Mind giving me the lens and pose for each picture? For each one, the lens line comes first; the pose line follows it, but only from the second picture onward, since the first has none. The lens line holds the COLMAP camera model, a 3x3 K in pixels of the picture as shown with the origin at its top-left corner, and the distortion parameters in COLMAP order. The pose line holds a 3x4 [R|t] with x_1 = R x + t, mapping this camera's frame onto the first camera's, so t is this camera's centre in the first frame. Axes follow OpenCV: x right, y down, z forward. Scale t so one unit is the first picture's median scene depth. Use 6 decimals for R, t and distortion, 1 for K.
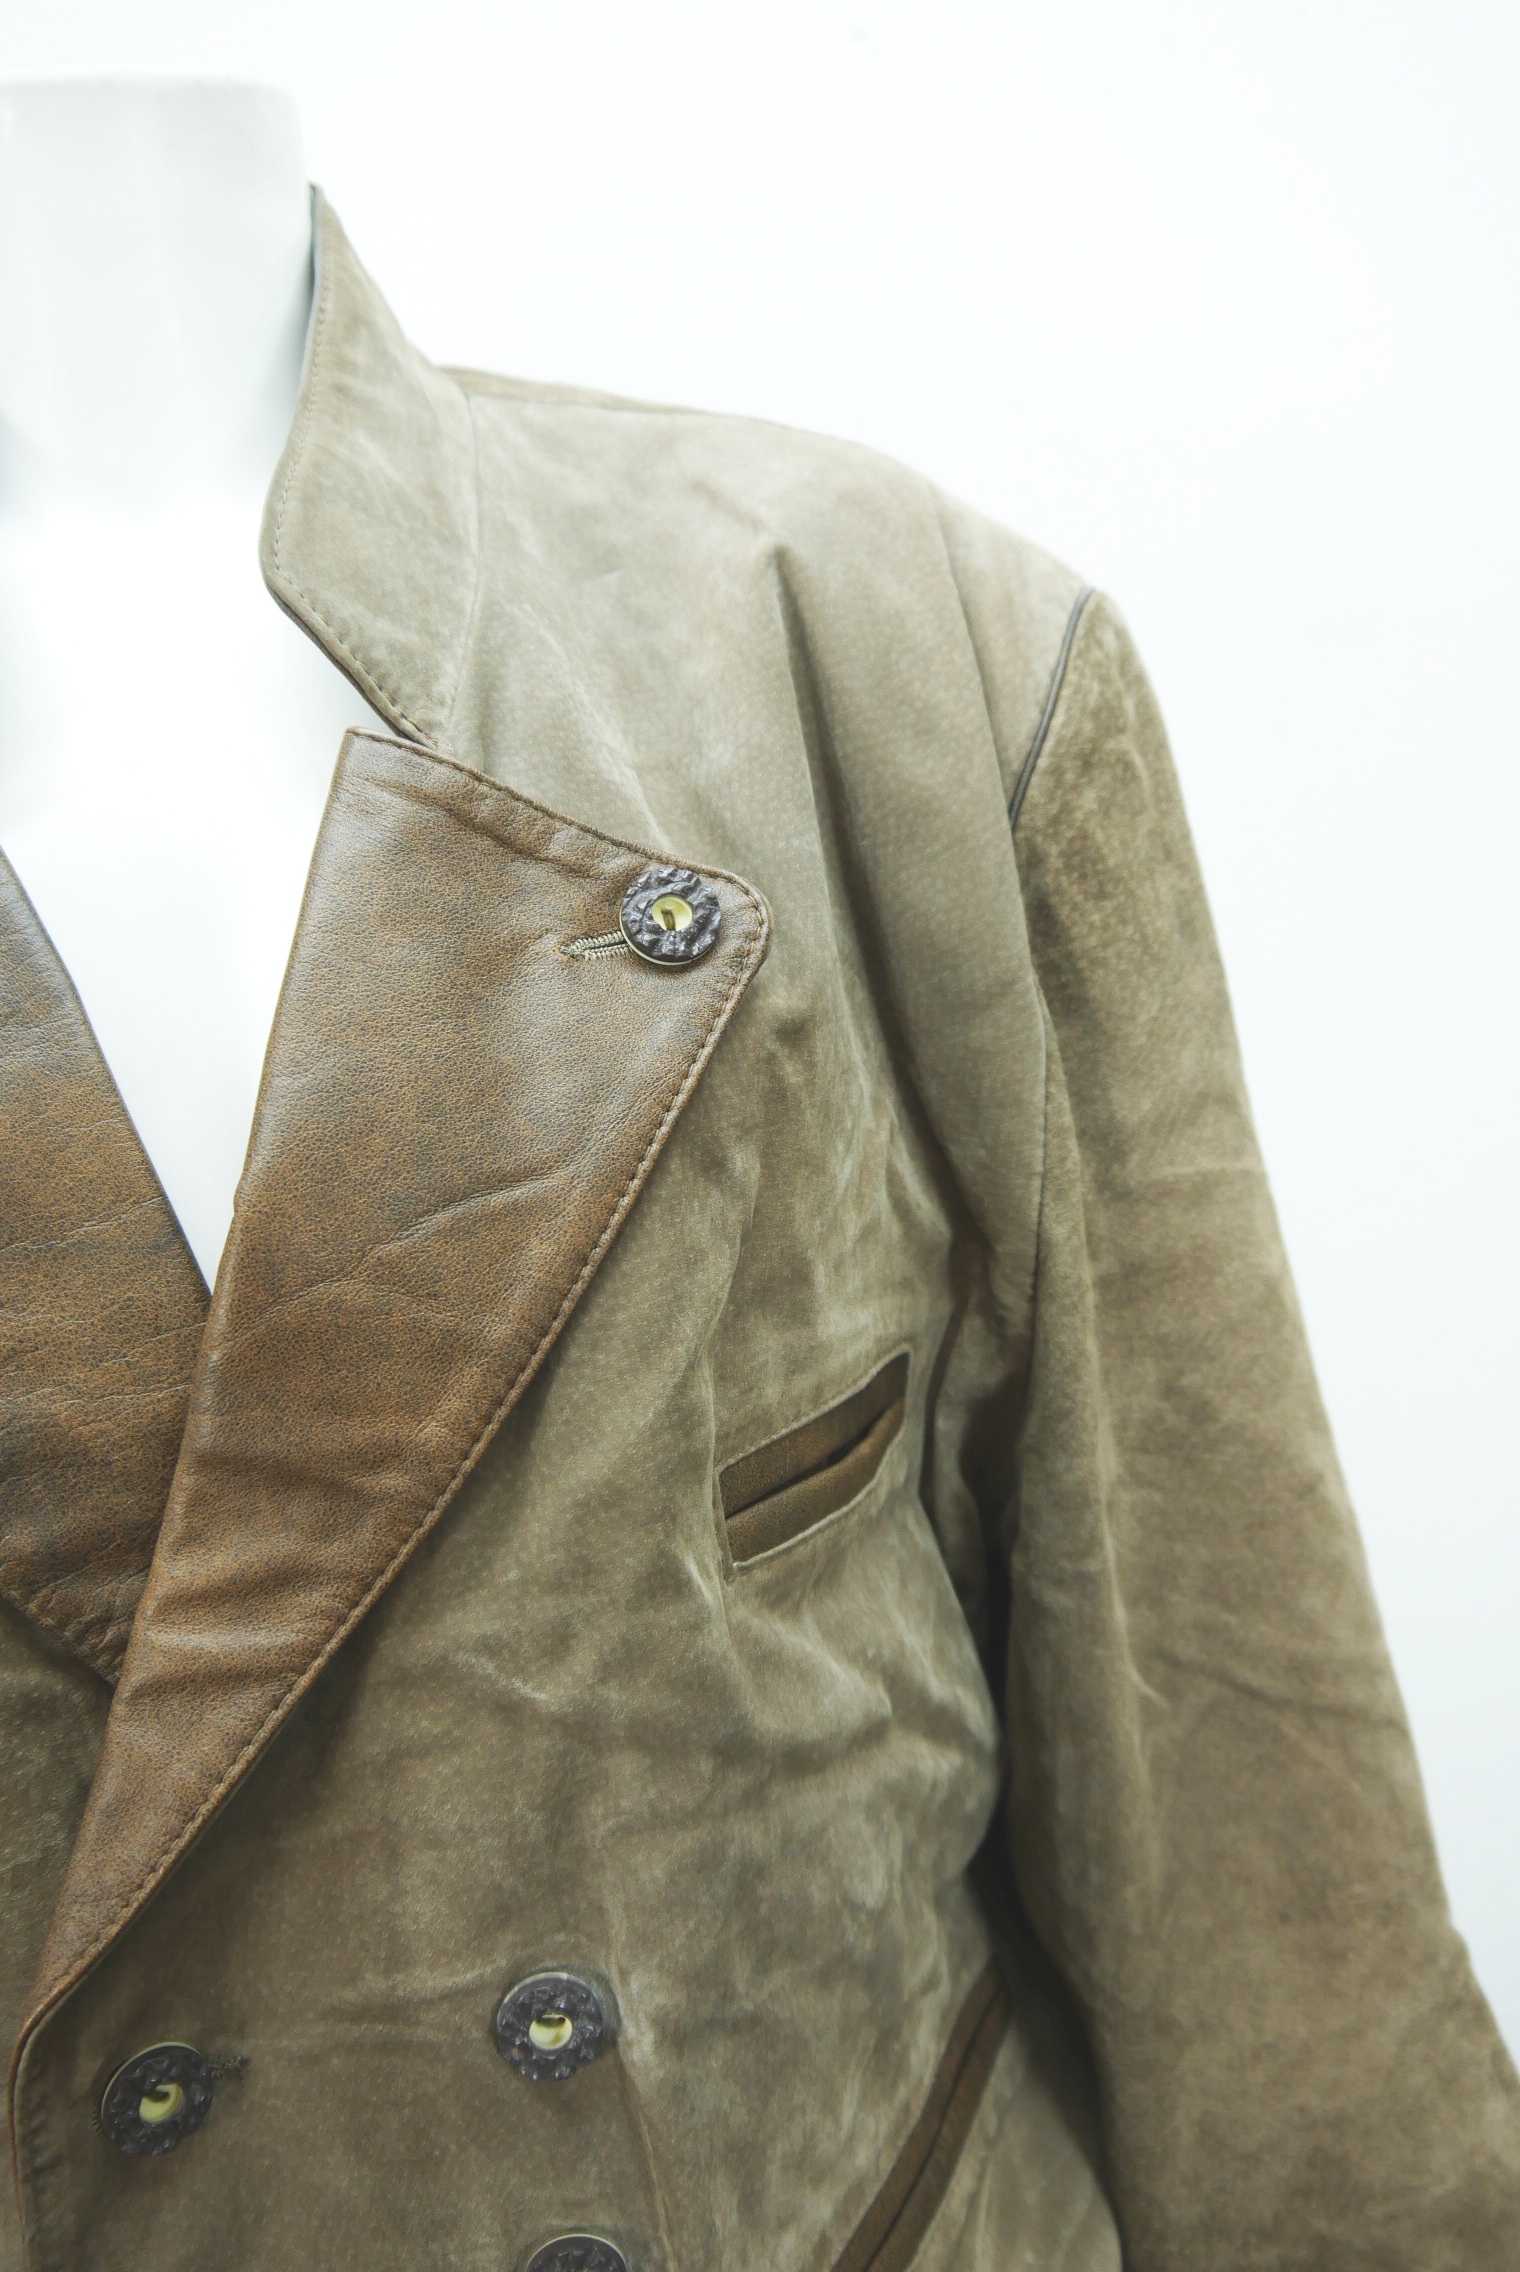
lens RADIAL K [[1868.8, 0, 760.0], [0, 1868.8, 1136.0], [0, 0, 1]] dist [-0.059024, 0.019605]
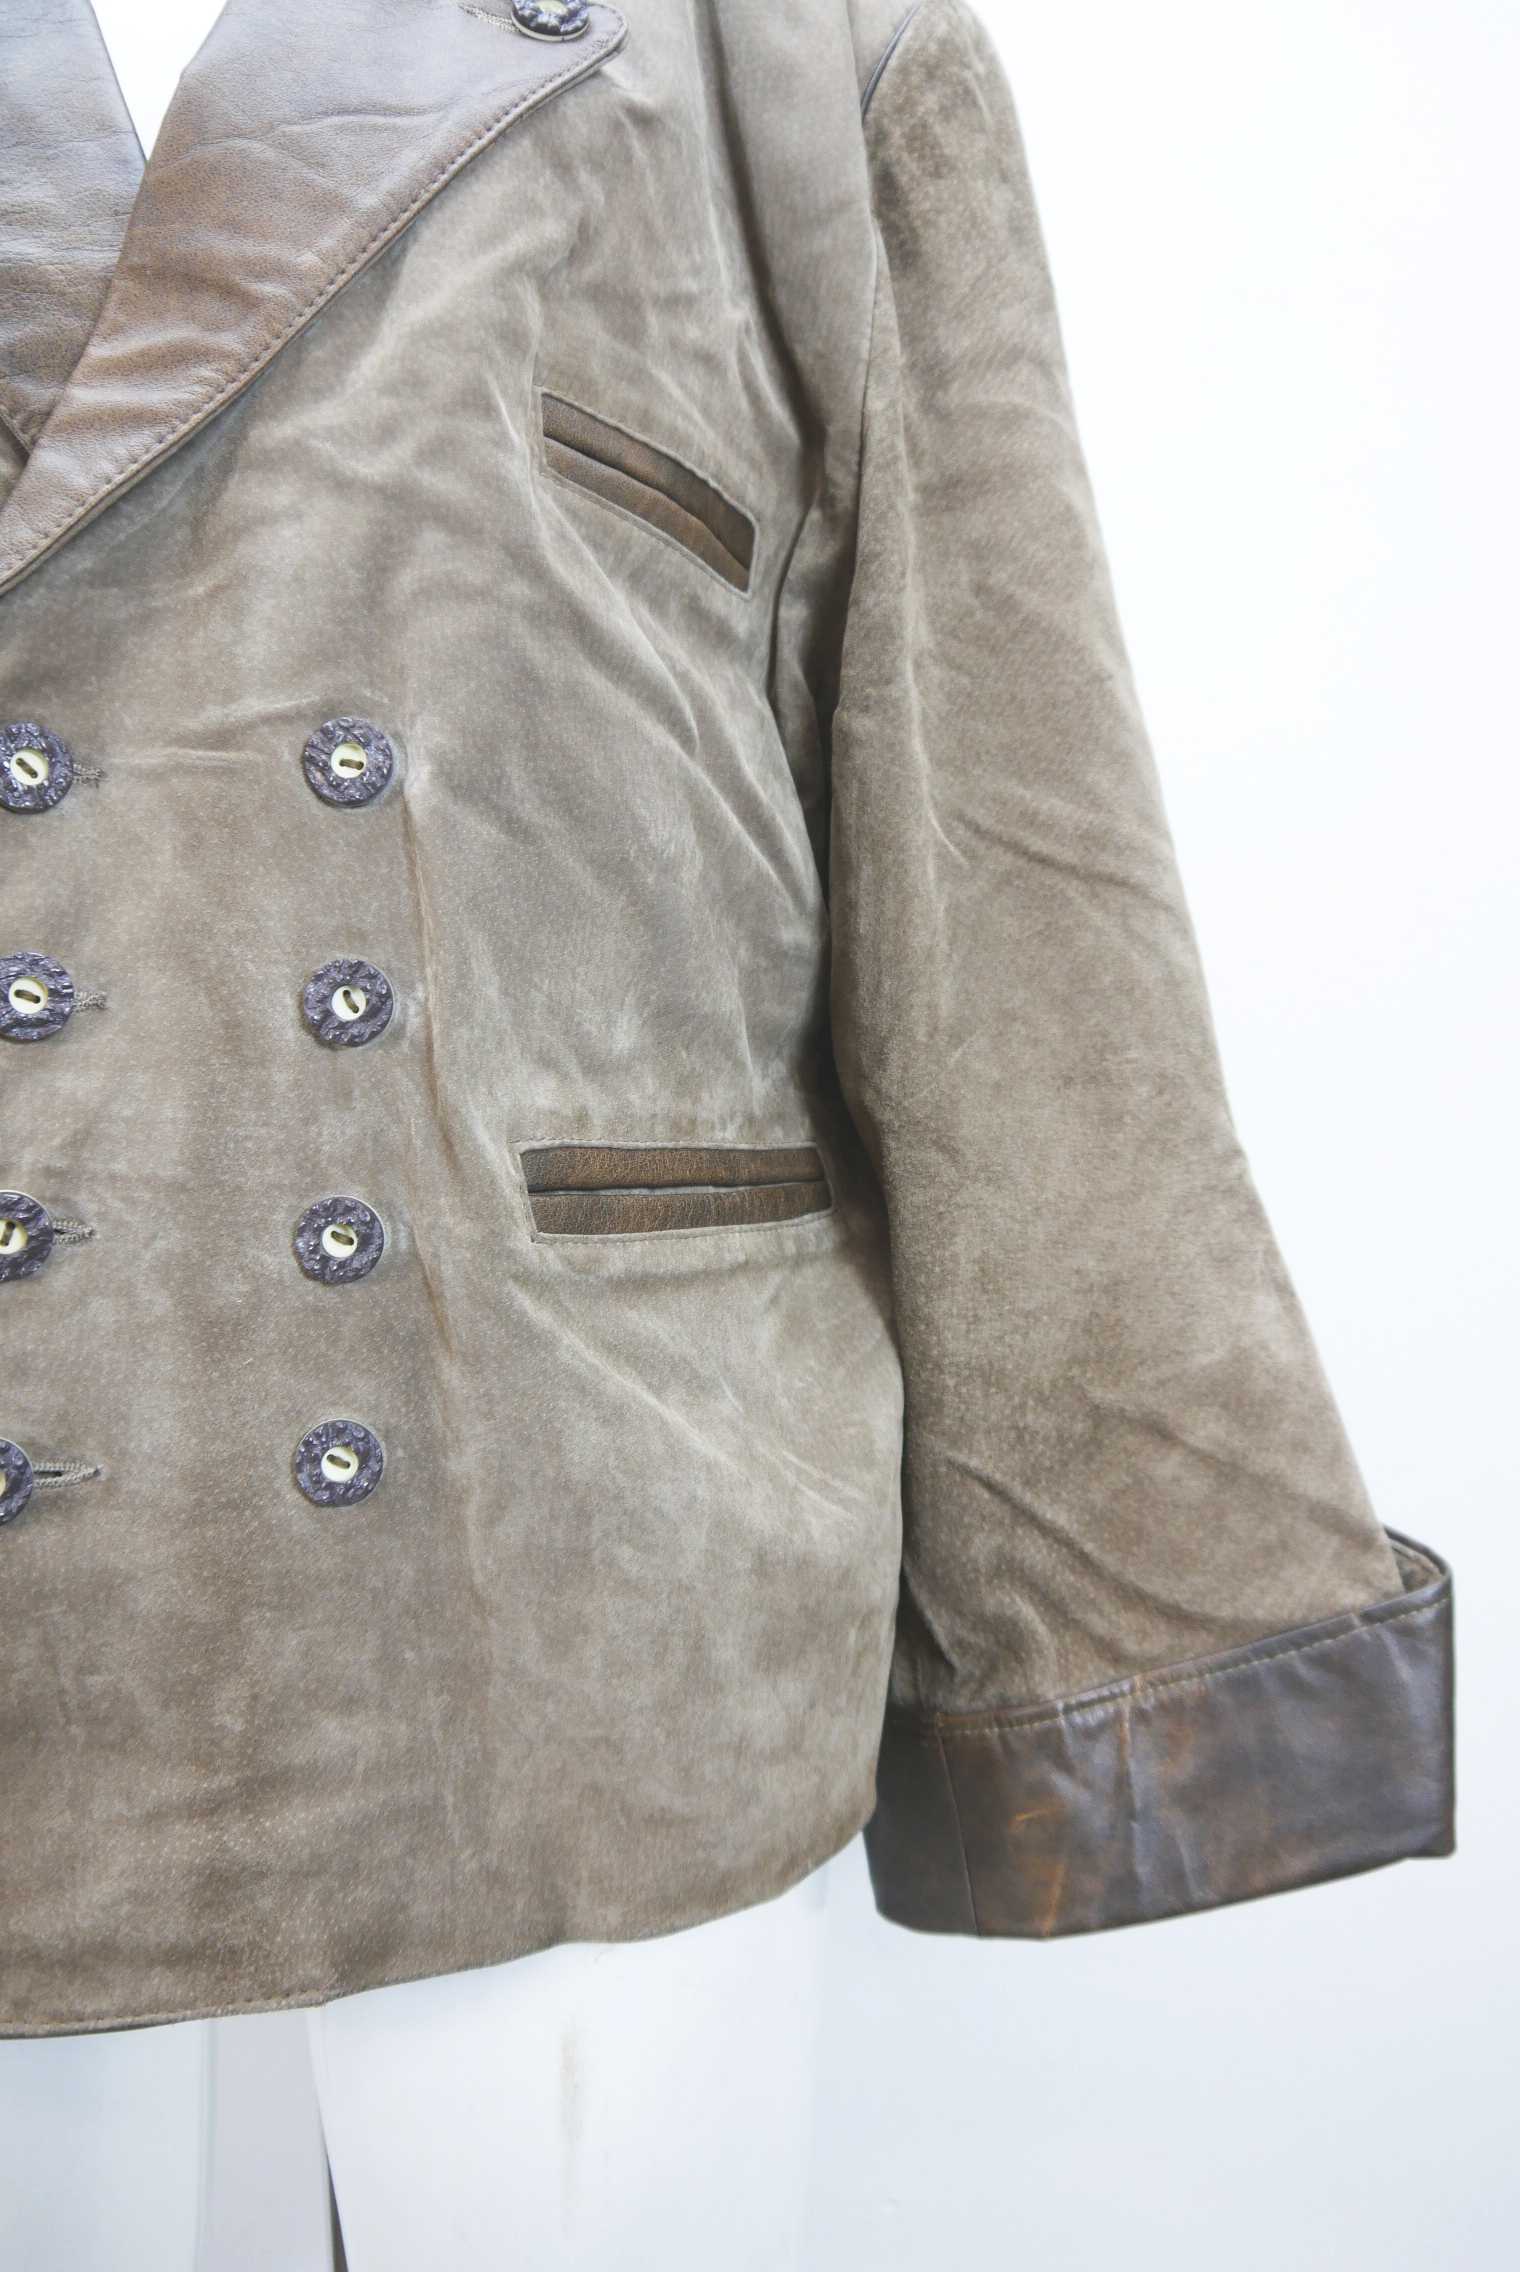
lens RADIAL K [[1868.8, 0, 760.0], [0, 1868.8, 1136.0], [0, 0, 1]] dist [-0.059024, 0.019605]
pose [[0.994758, 0.068323, -0.076086, 0.202418], [-0.077666, 0.988792, -0.127507, 0.658884], [0.066522, 0.132748, 0.988915, -0.121354]]
